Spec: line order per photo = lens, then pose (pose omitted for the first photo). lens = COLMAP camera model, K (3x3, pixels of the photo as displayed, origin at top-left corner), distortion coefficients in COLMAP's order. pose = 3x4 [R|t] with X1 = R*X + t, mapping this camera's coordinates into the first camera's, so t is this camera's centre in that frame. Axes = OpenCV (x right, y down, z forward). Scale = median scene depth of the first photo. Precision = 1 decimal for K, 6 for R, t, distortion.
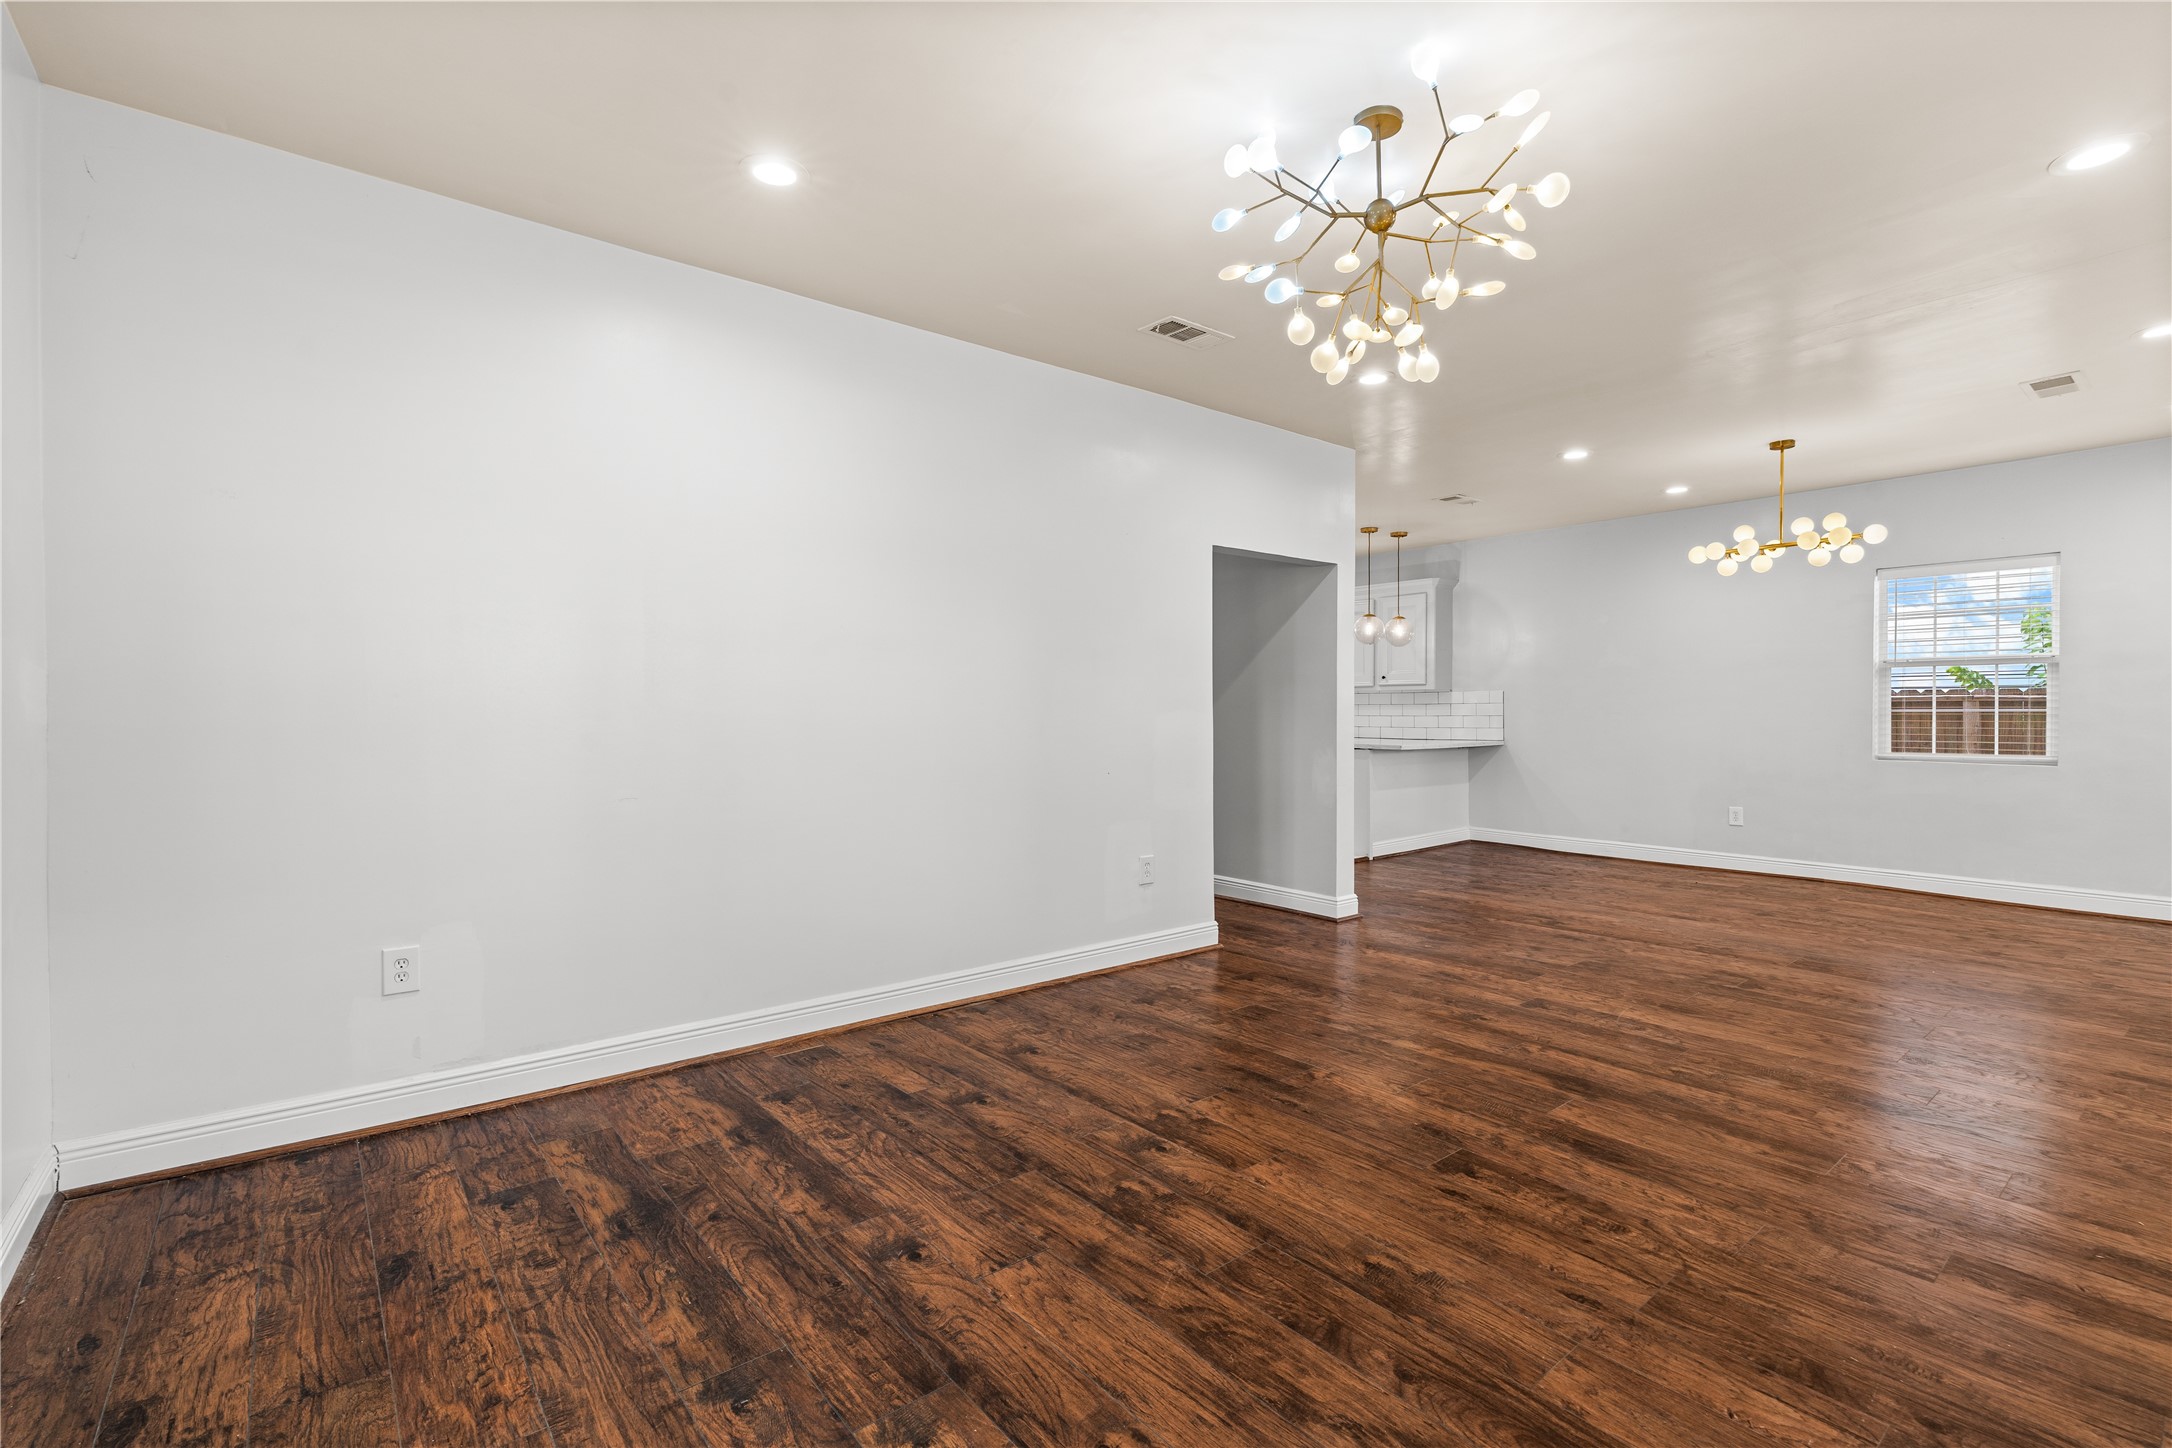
lens RADIAL K [[975.1, 0, 1086.0], [0, 975.1, 724.0], [0, 0, 1]] dist [-0.006407, 0.002439]
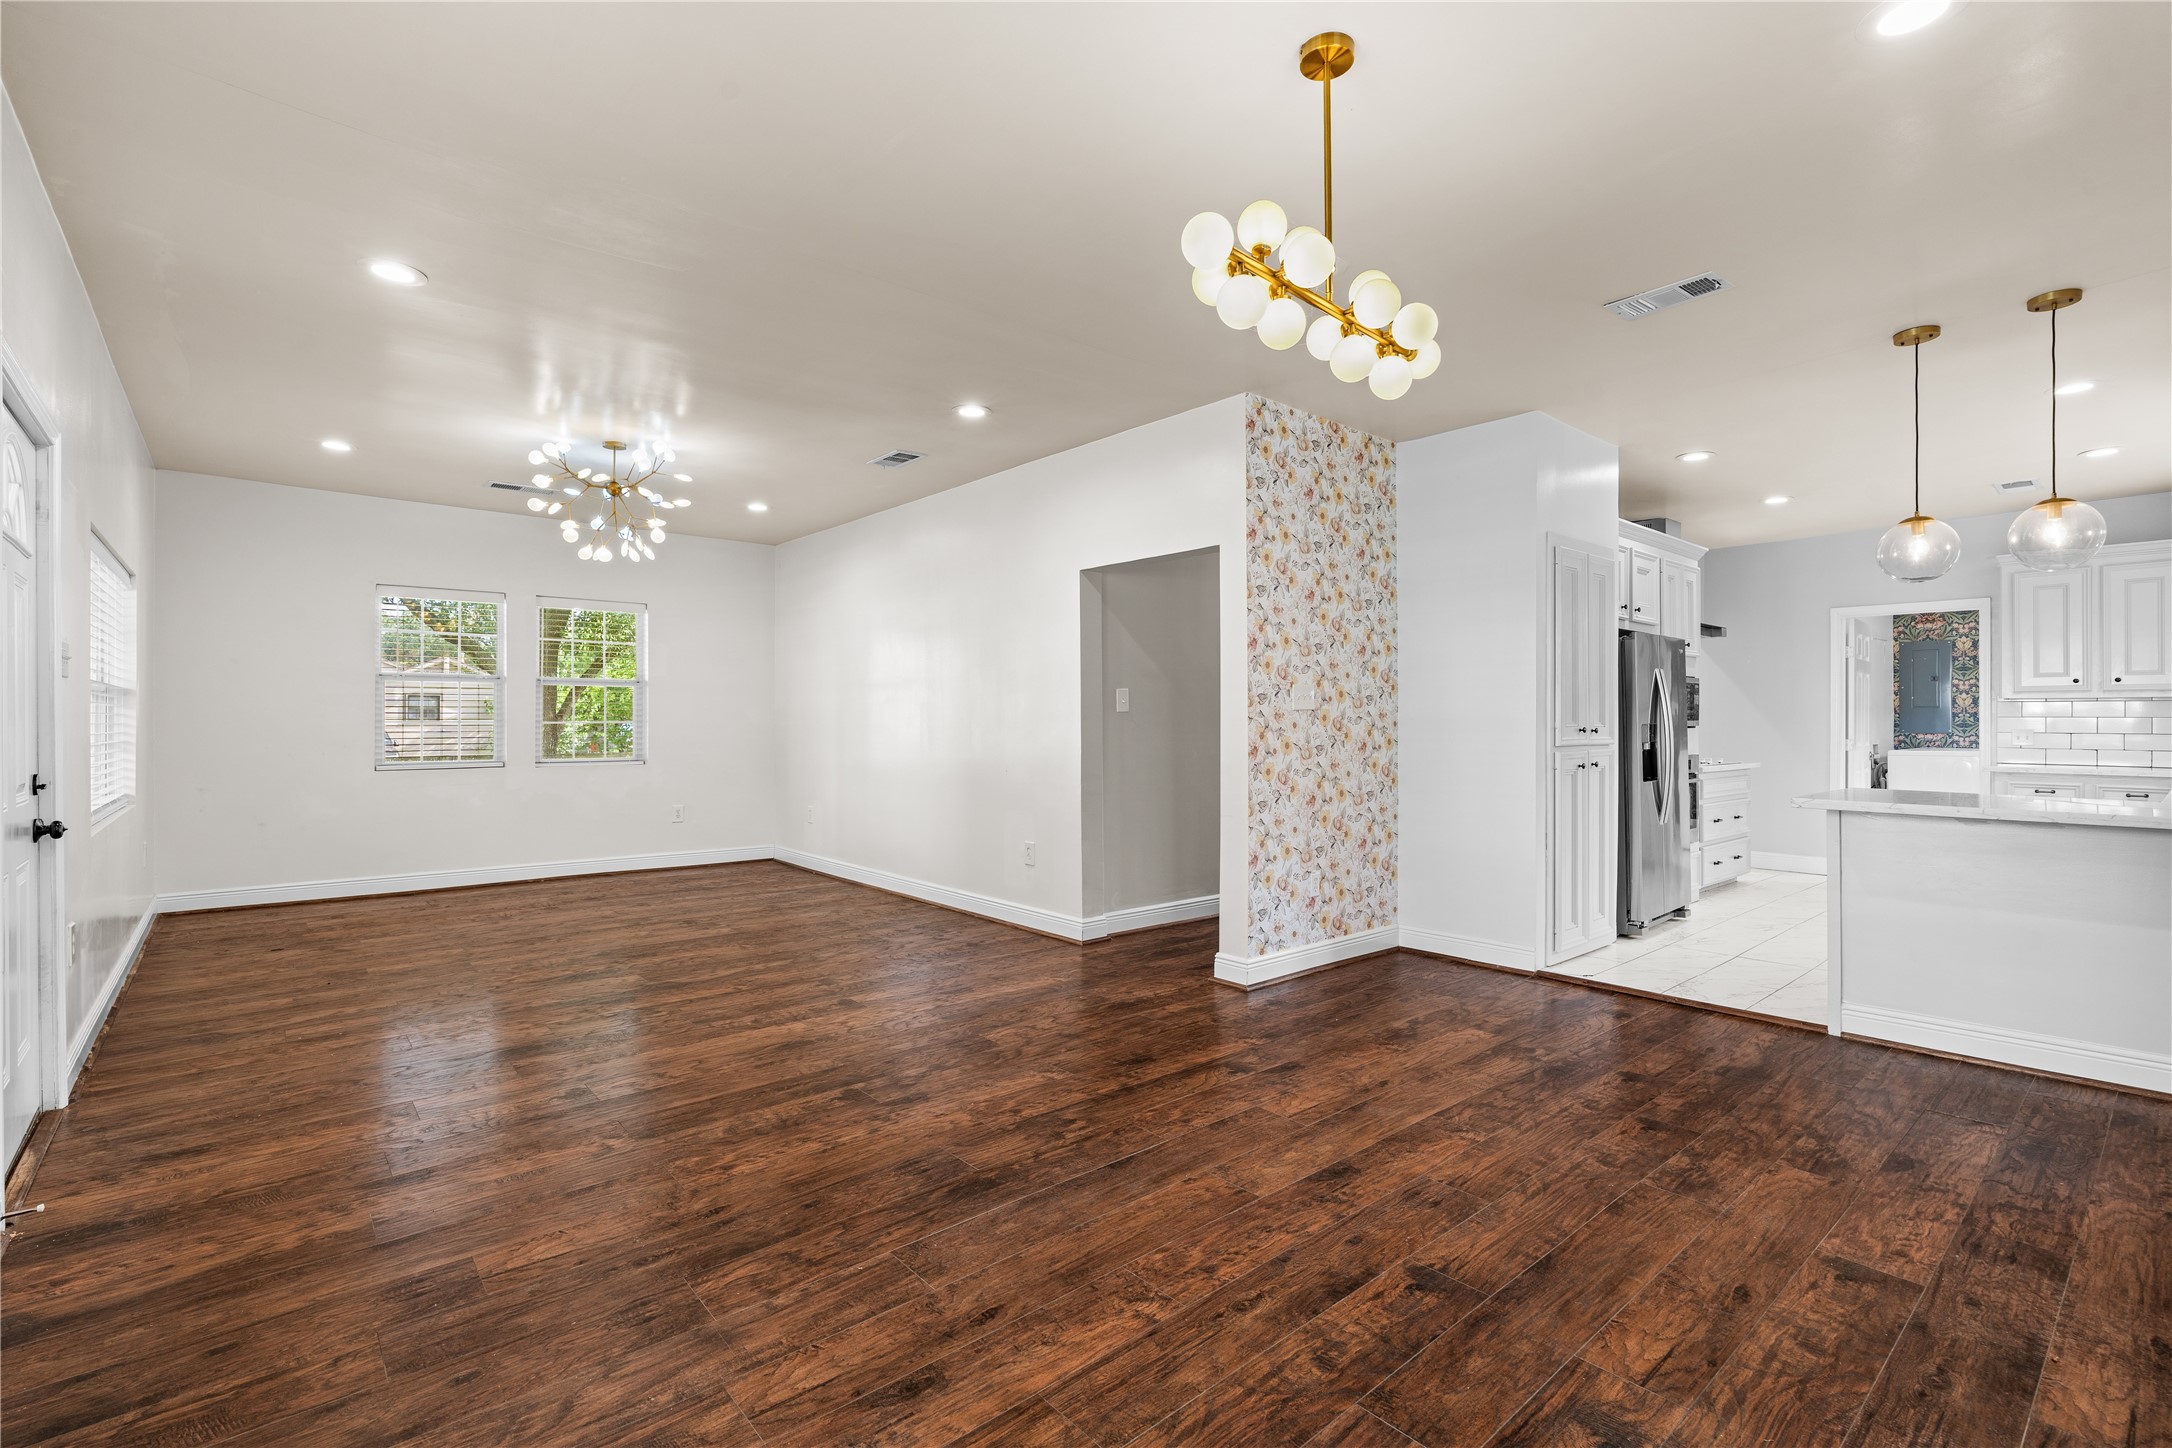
lens RADIAL K [[975.1, 0, 1086.0], [0, 975.1, 724.0], [0, 0, 1]] dist [-0.006407, 0.002439]
pose [[0.027169, 0.002317, -0.999628, 1.657845], [-0.017246, 0.999850, 0.001849, -0.020318], [0.999482, 0.017190, 0.027205, 1.338069]]
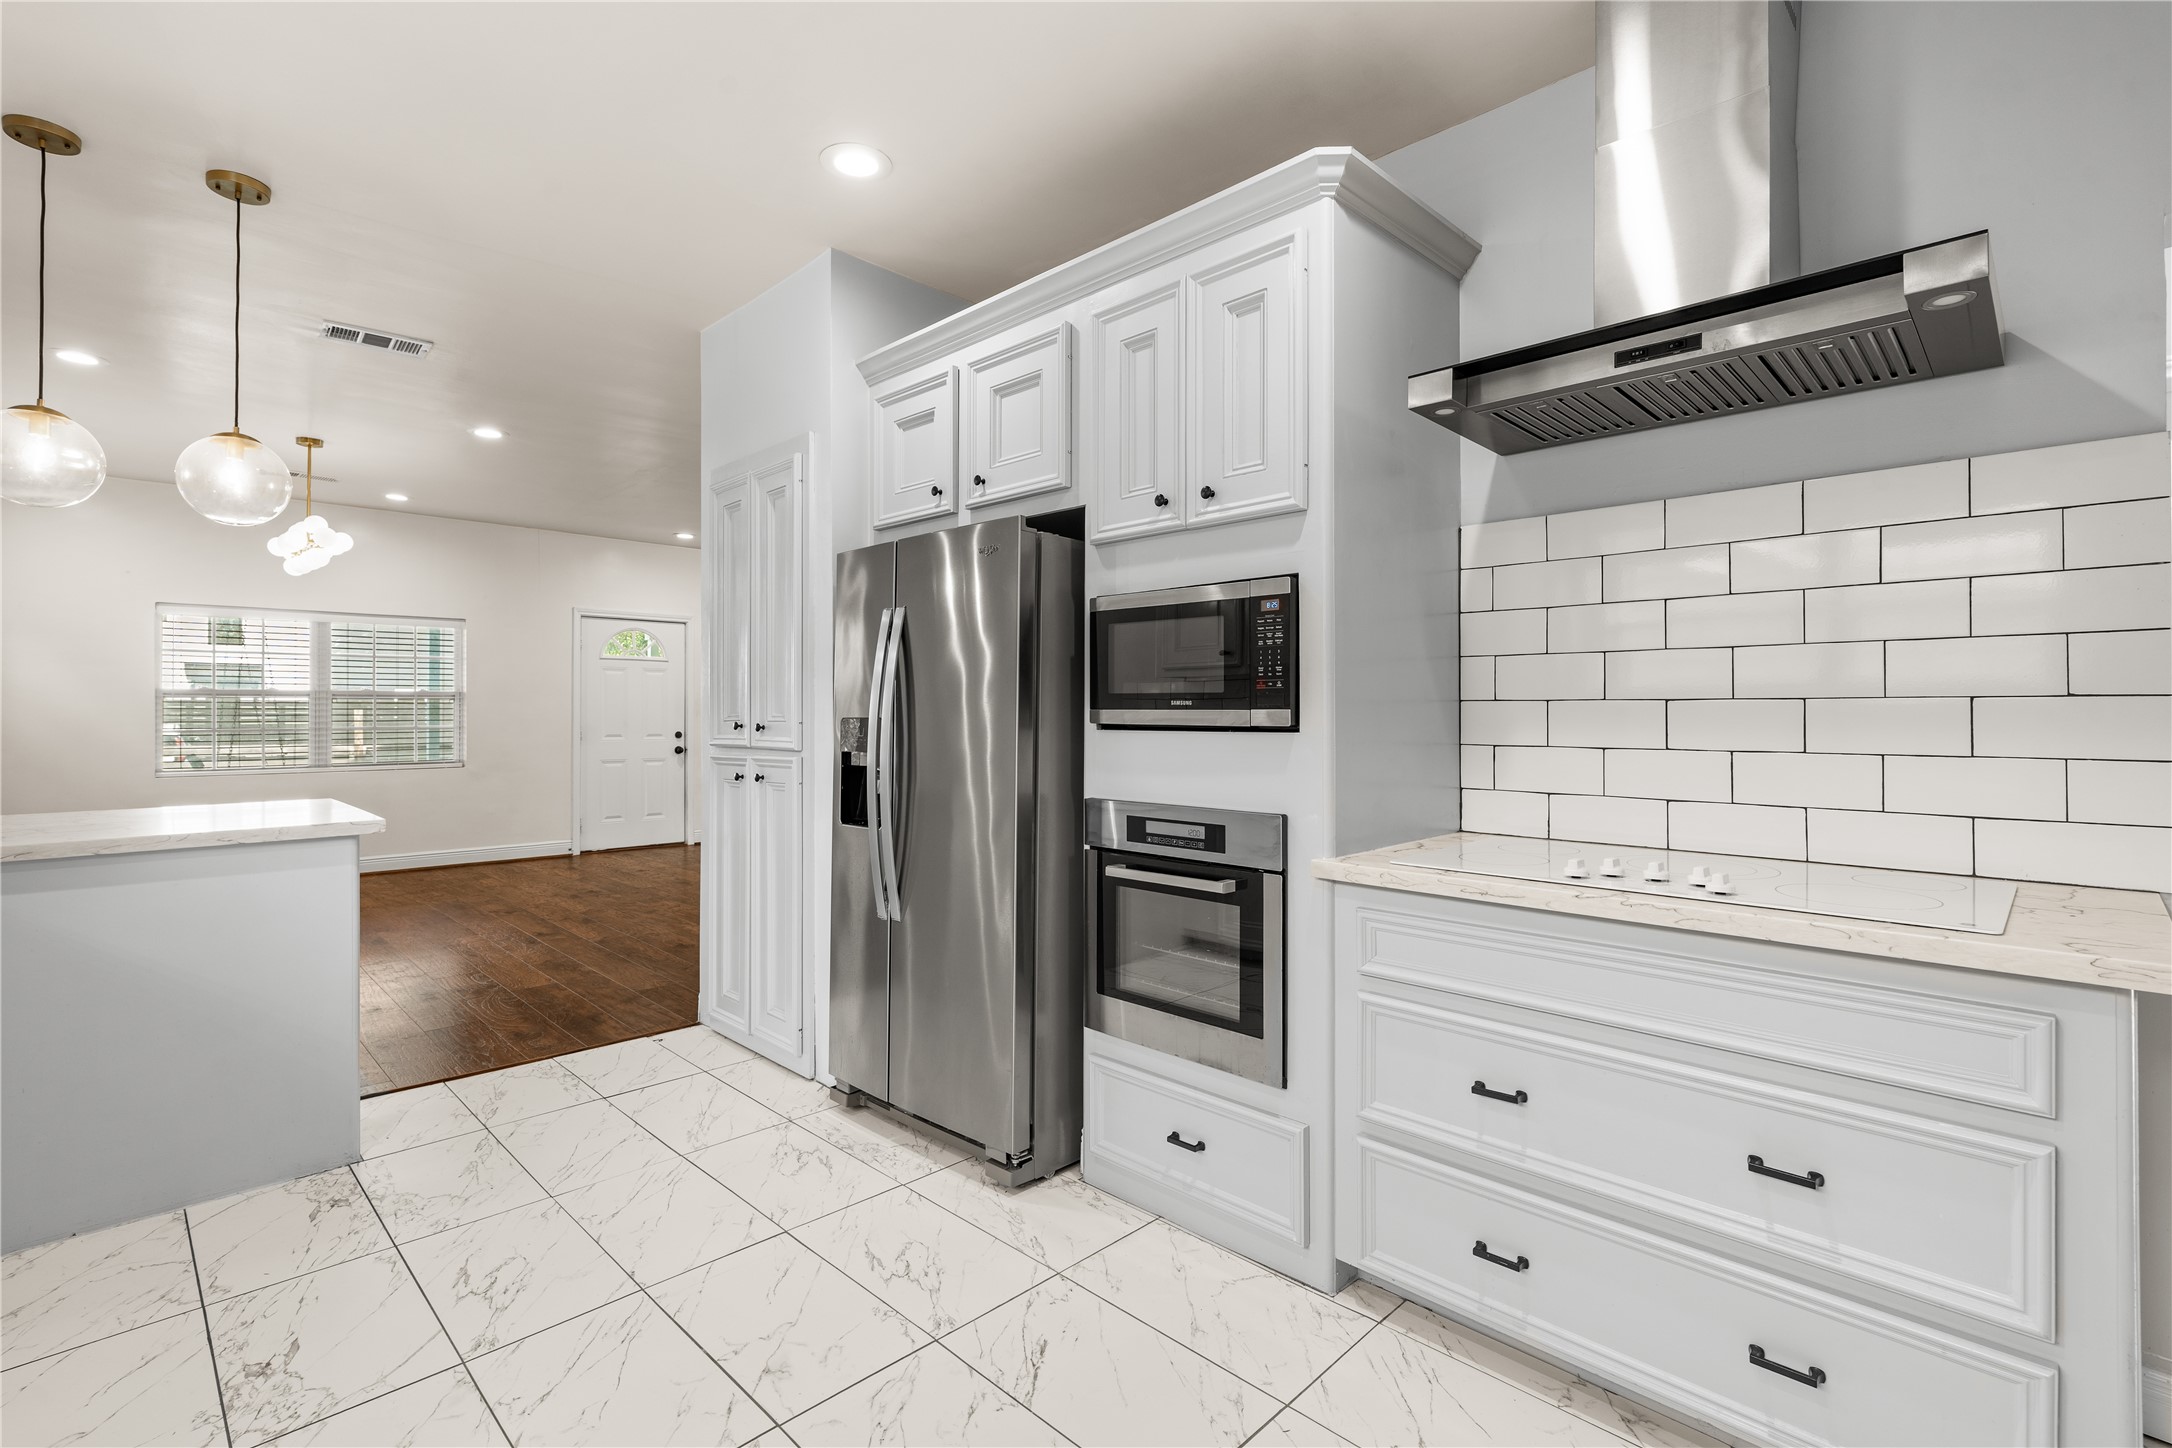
lens RADIAL K [[982.6, 0, 1087.8], [0, 982.6, 697.8], [0, 0, 1]] dist [-0.005884, 0.001144]
pose [[-0.993907, -0.002033, -0.110207, 0.085167], [-0.002067, 0.999998, 0.000193, -0.049640], [0.110206, 0.000420, -0.993909, 3.064528]]
